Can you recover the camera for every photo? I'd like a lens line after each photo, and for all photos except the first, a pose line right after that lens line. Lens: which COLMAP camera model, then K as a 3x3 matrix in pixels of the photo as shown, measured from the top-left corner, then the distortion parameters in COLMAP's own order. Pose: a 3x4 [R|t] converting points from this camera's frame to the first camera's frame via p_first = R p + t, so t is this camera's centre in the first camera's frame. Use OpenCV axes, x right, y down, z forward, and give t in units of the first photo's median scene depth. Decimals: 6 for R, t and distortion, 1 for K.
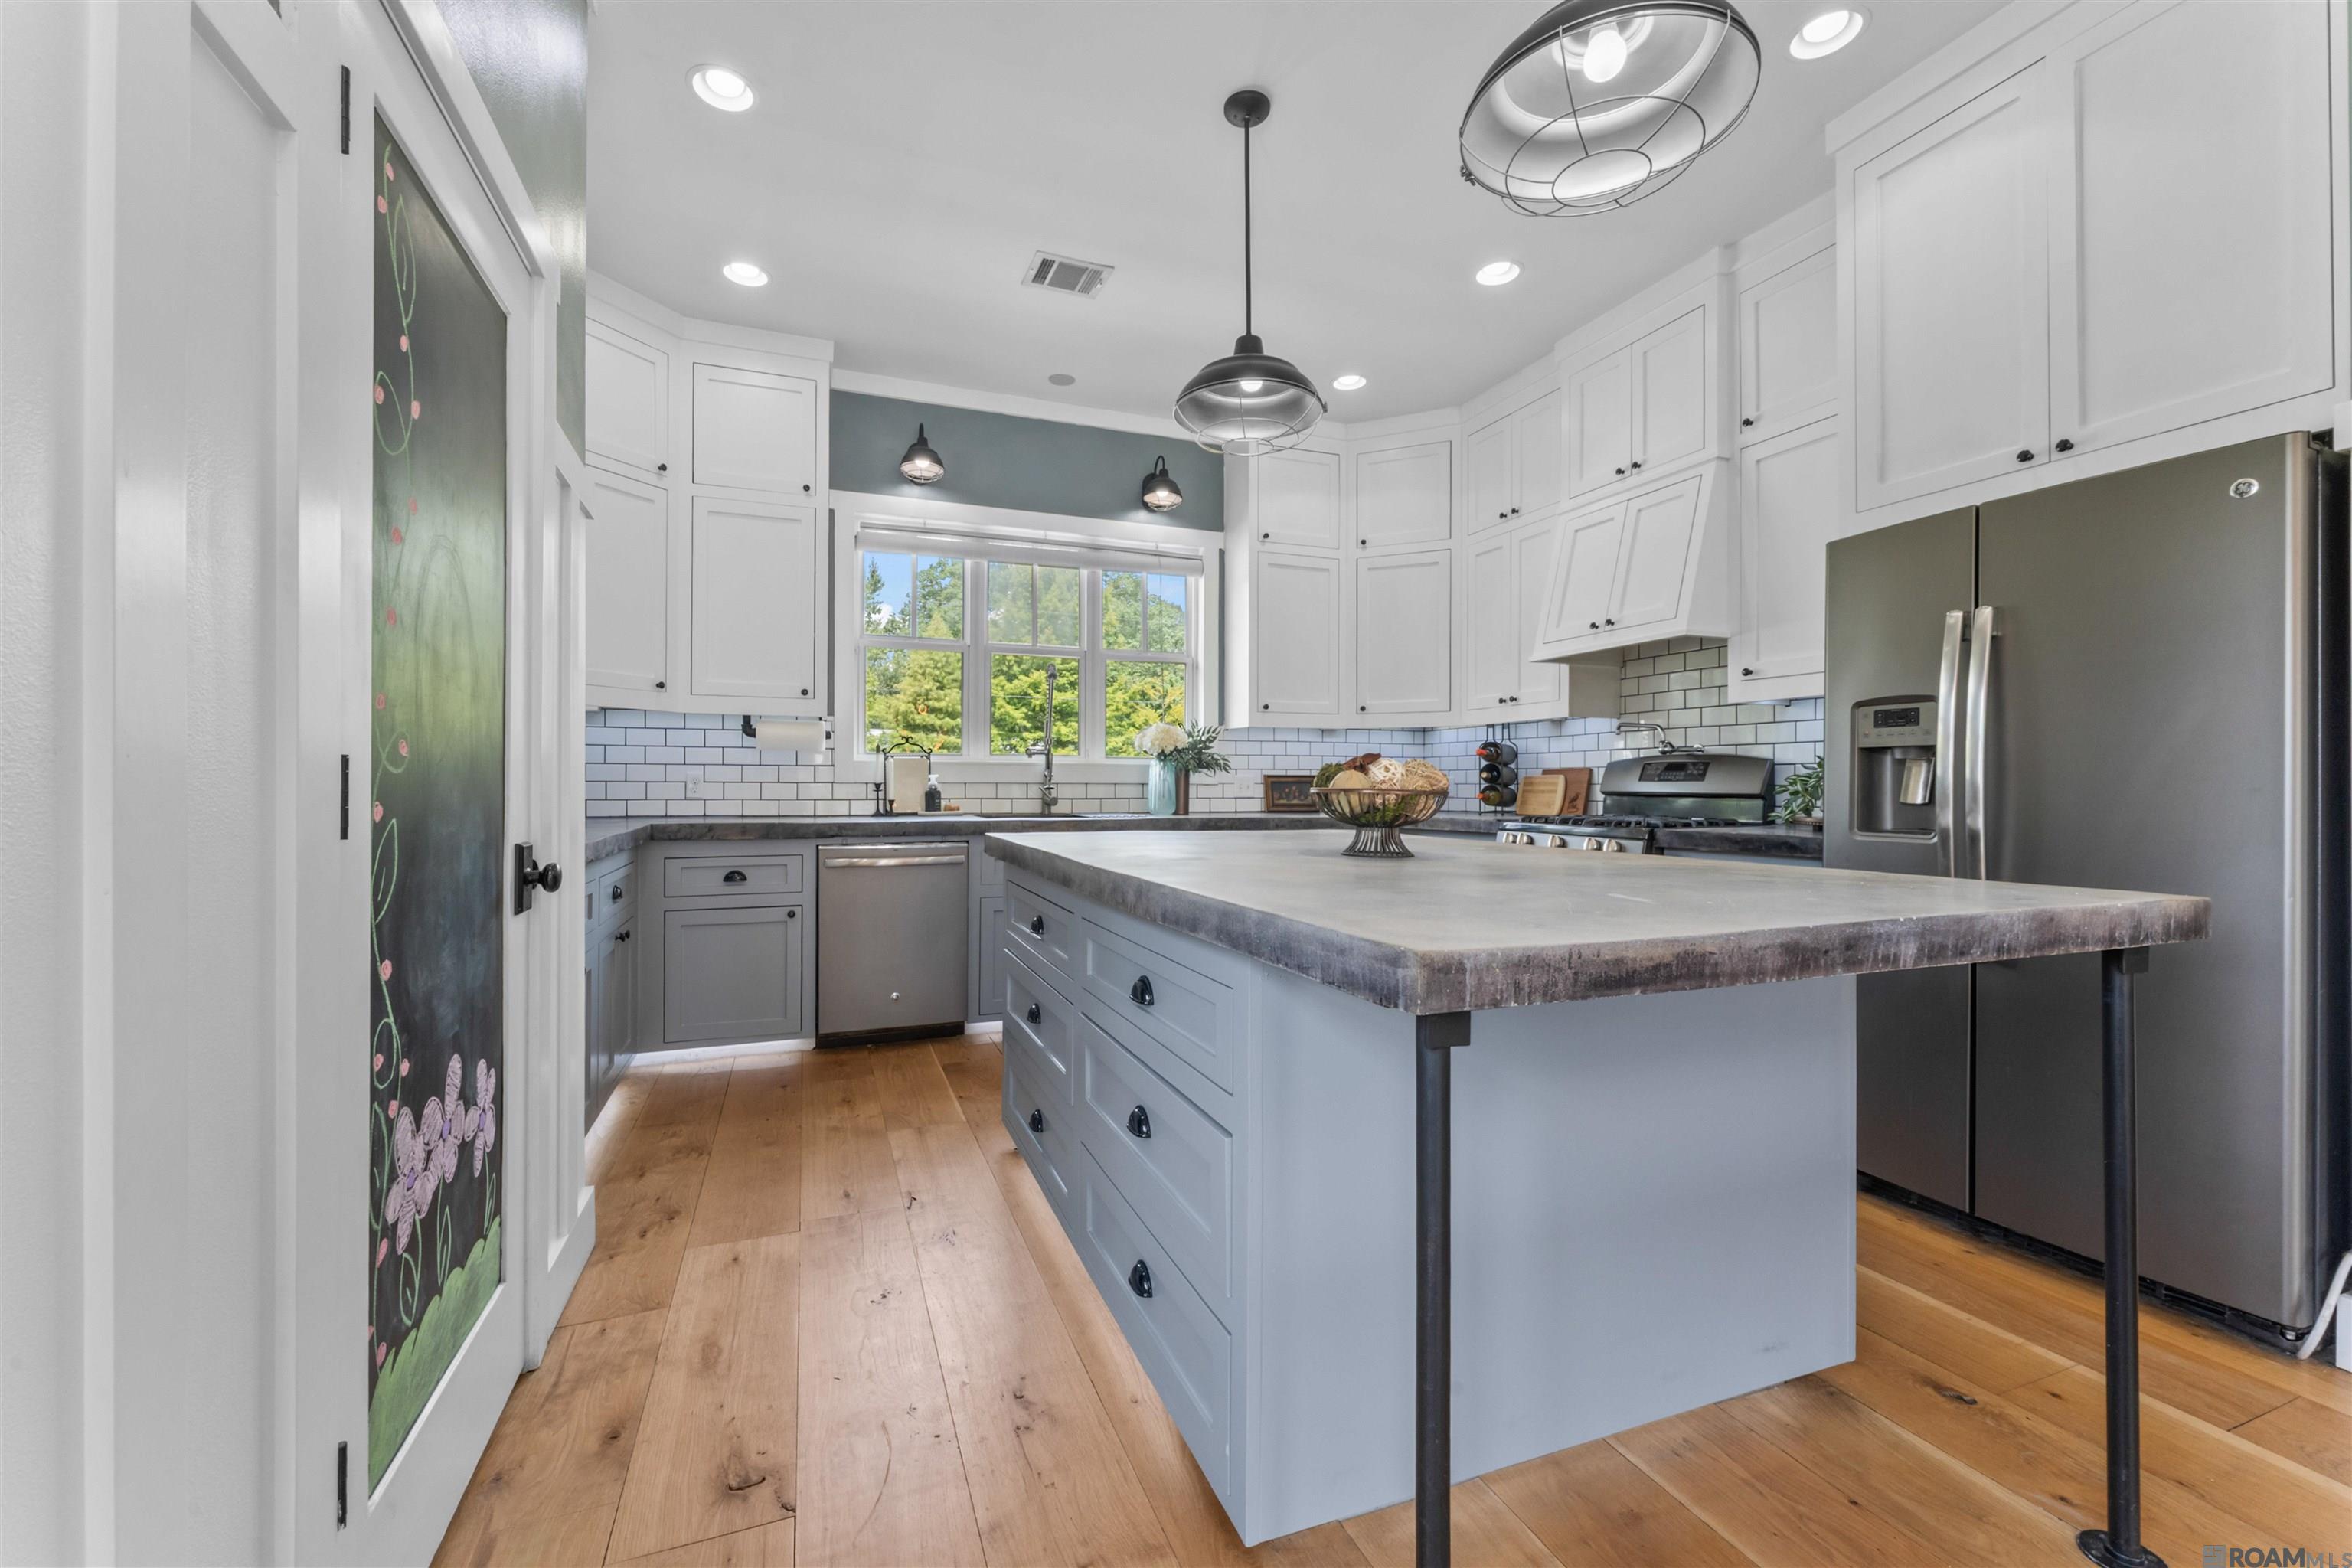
lens RADIAL K [[945.5, 0, 1160.2], [0, 945.5, 780.7], [0, 0, 1]] dist [-0.000912, -0.000073]
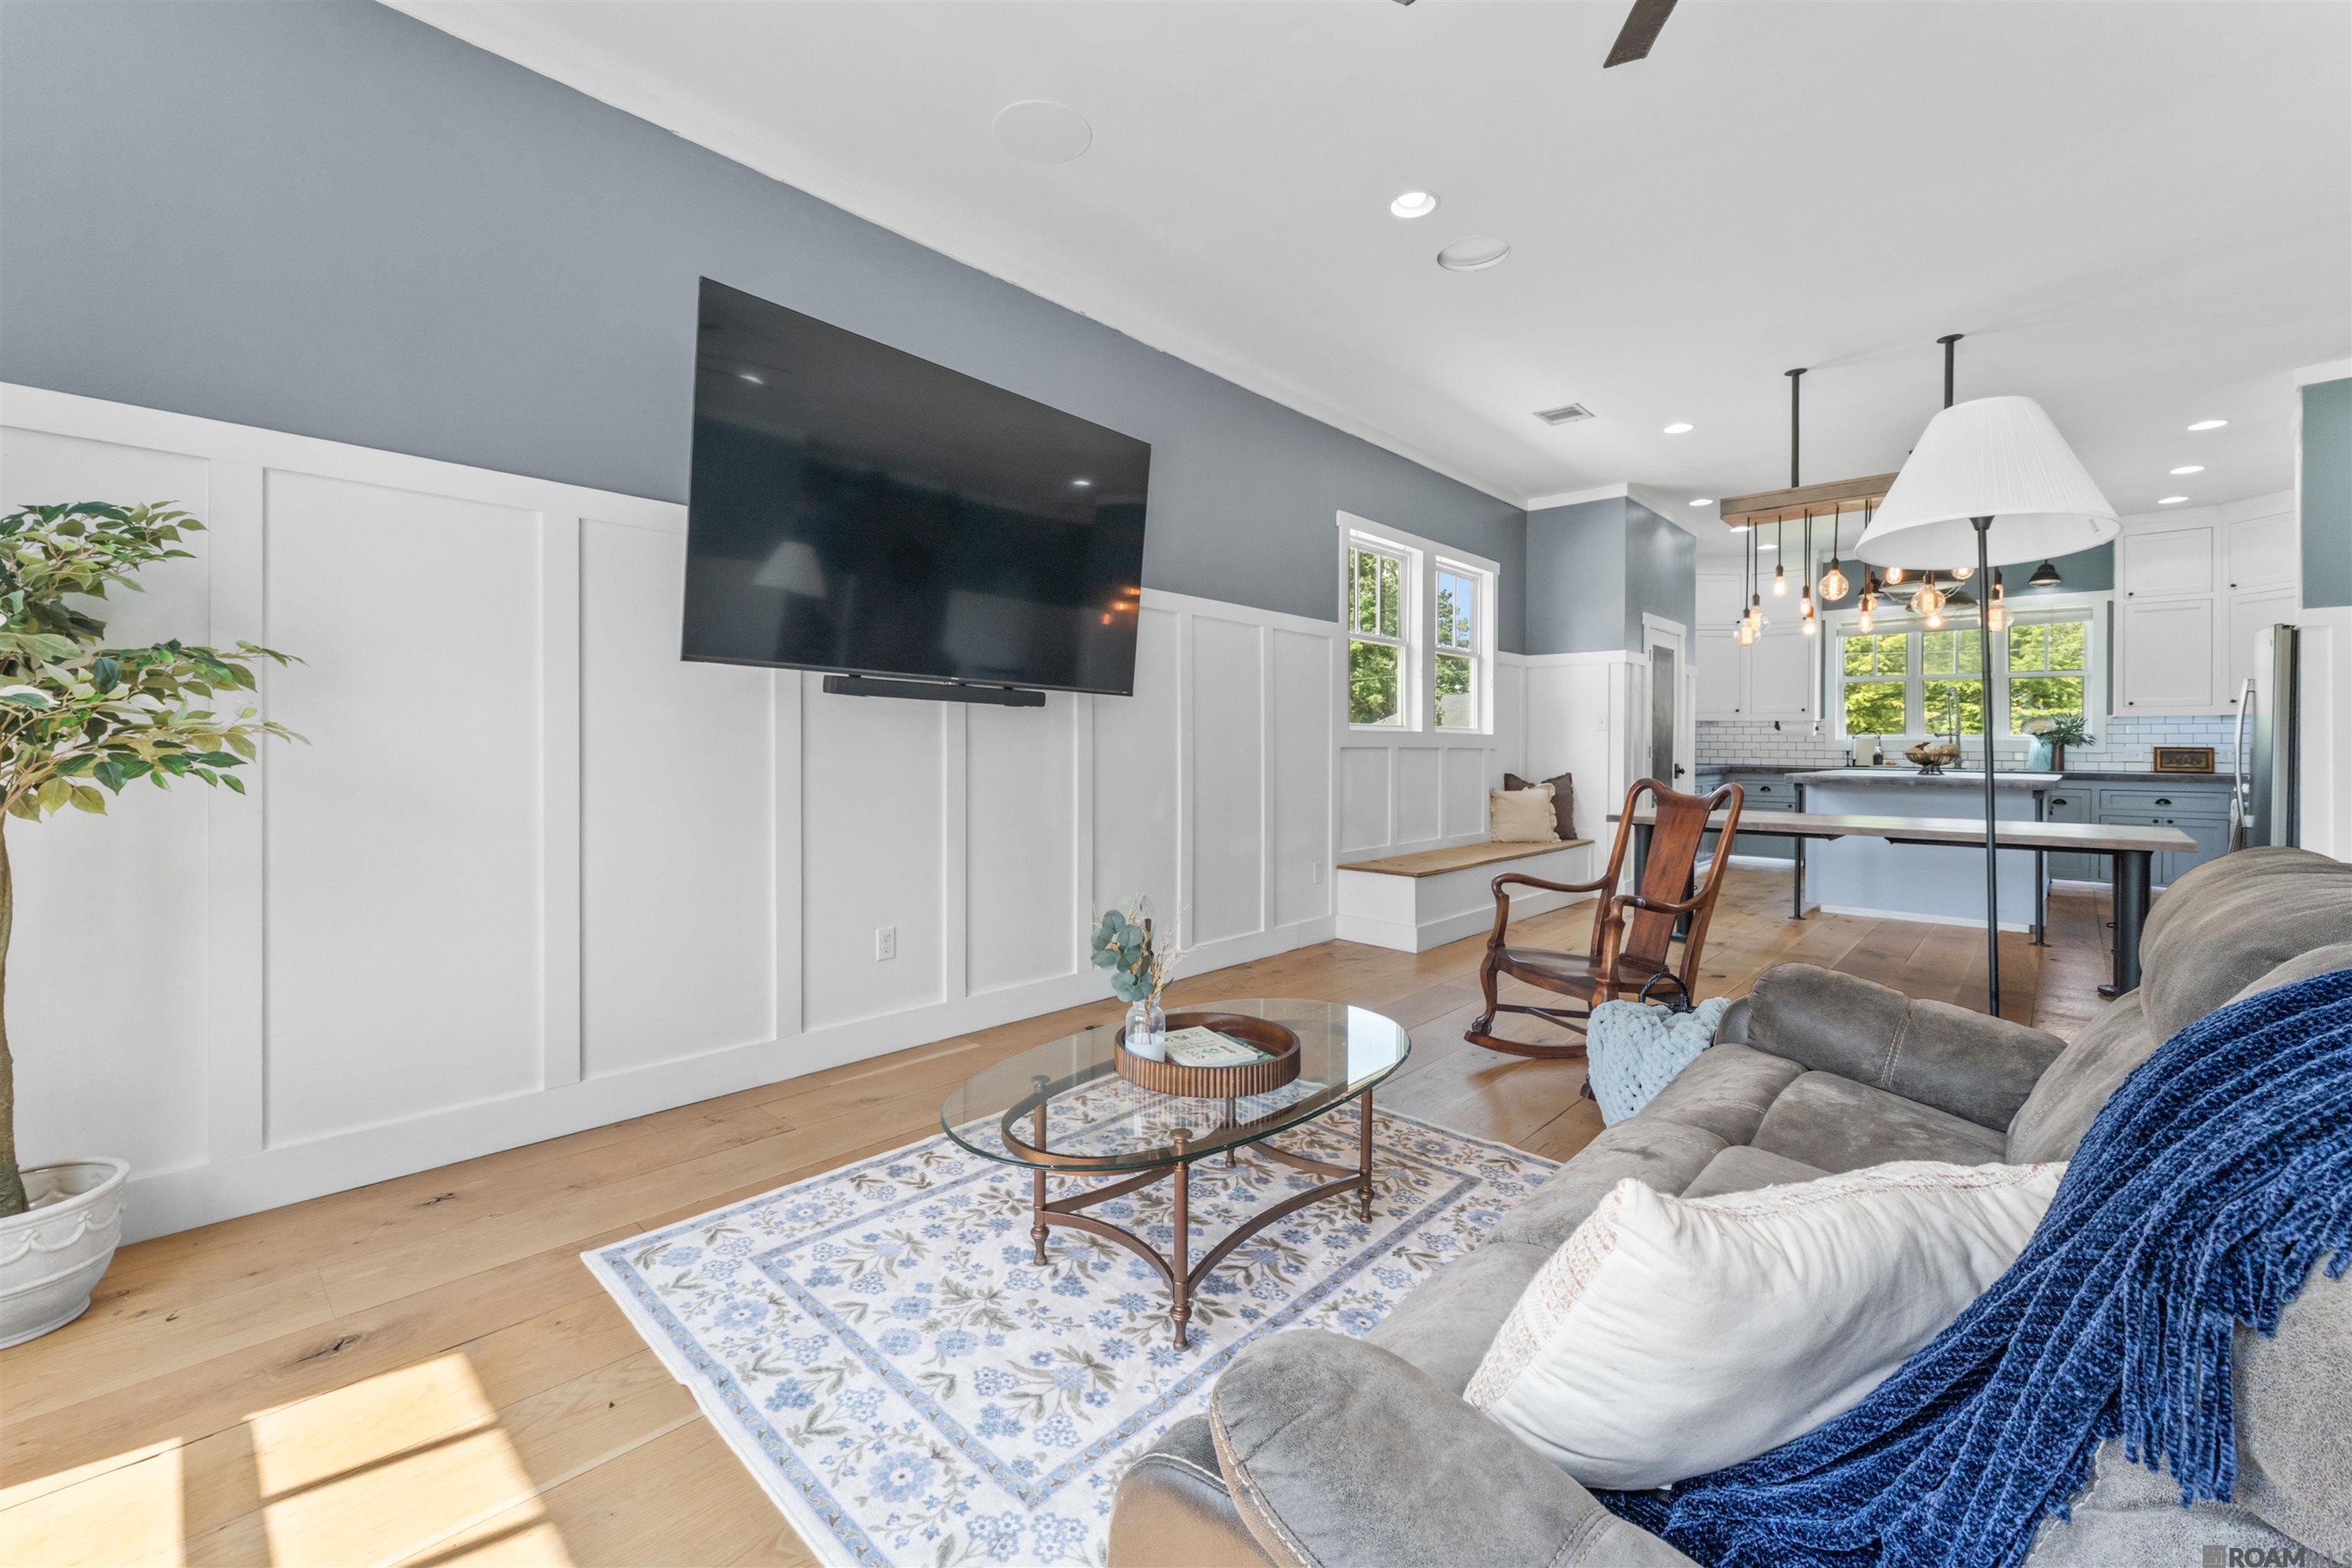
lens RADIAL K [[961.4, 0, 1164.6], [0, 961.4, 745.1], [0, 0, 1]] dist [0.002550, -0.000142]
pose [[0.440680, -0.000470, -0.897664, 0.921008], [-0.002480, 0.999995, -0.001741, -0.003116], [0.897661, 0.002993, 0.440676, -1.250338]]
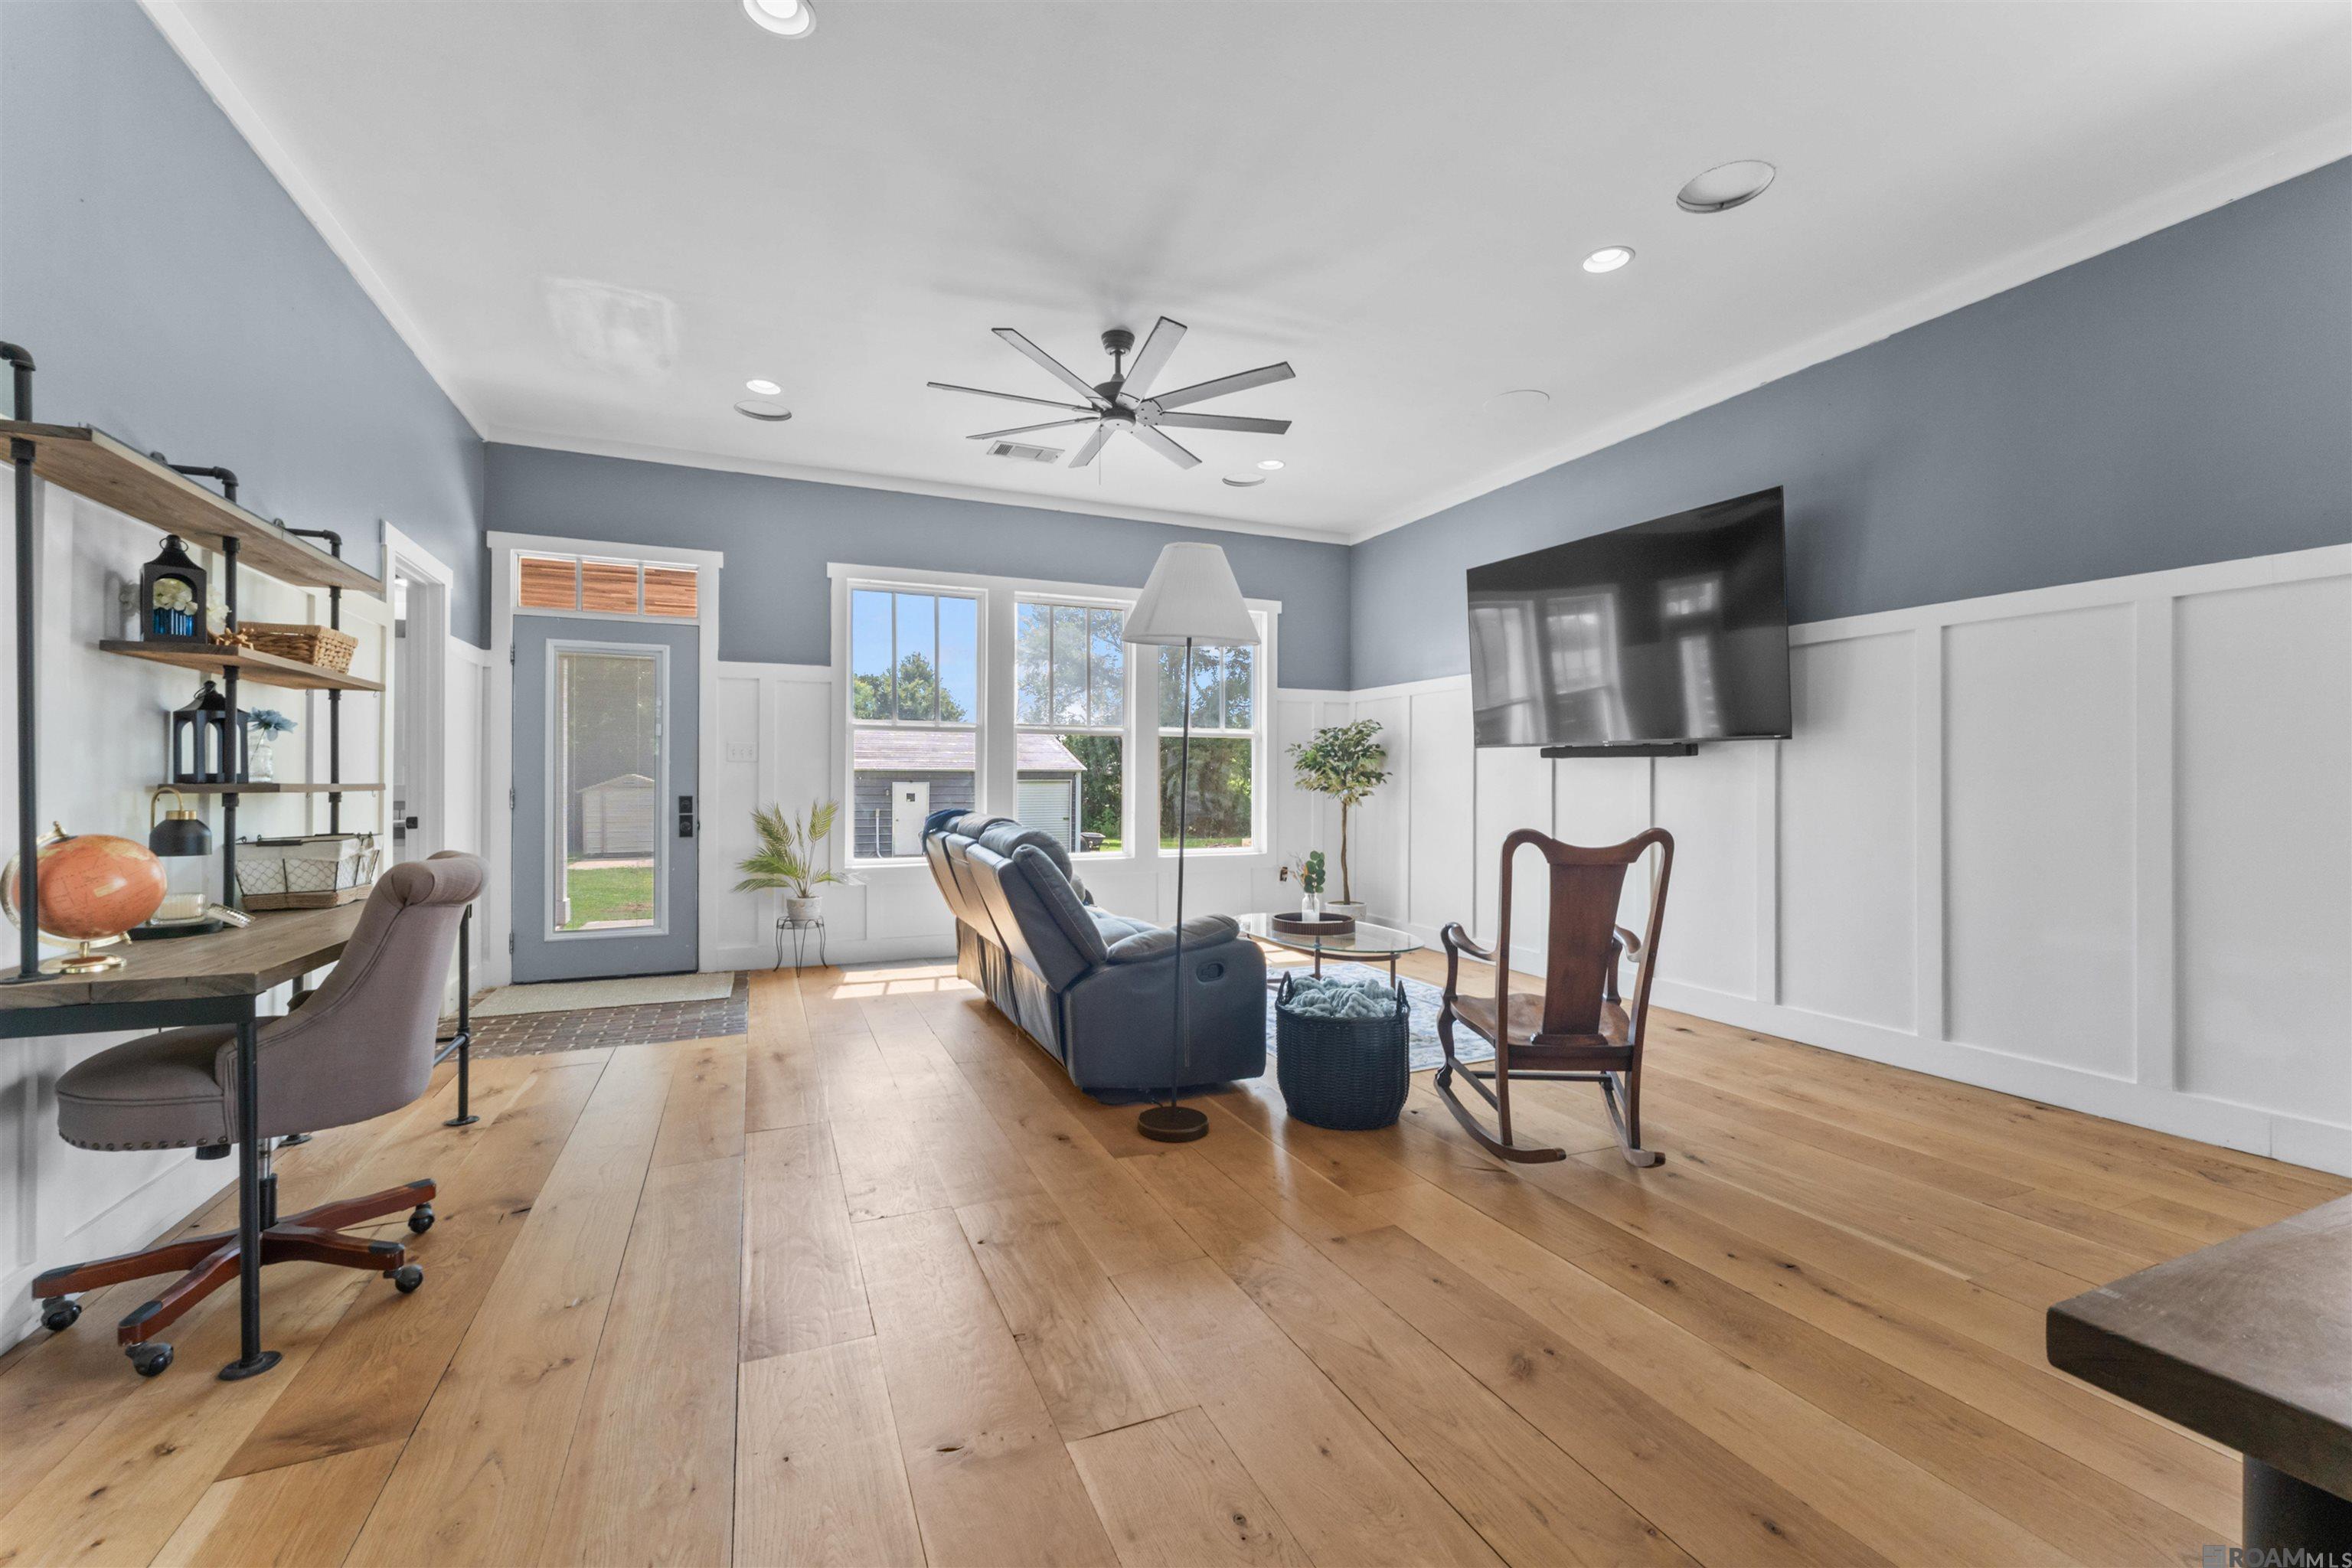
lens RADIAL K [[951.2, 0, 1168.4], [0, 951.2, 770.1], [0, 0, 1]] dist [-0.001209, -0.000294]
pose [[-0.998789, -0.006742, -0.048736, 0.709631], [-0.005793, 0.999792, -0.019580, -0.001869], [0.048858, -0.019274, -0.998620, 0.015177]]
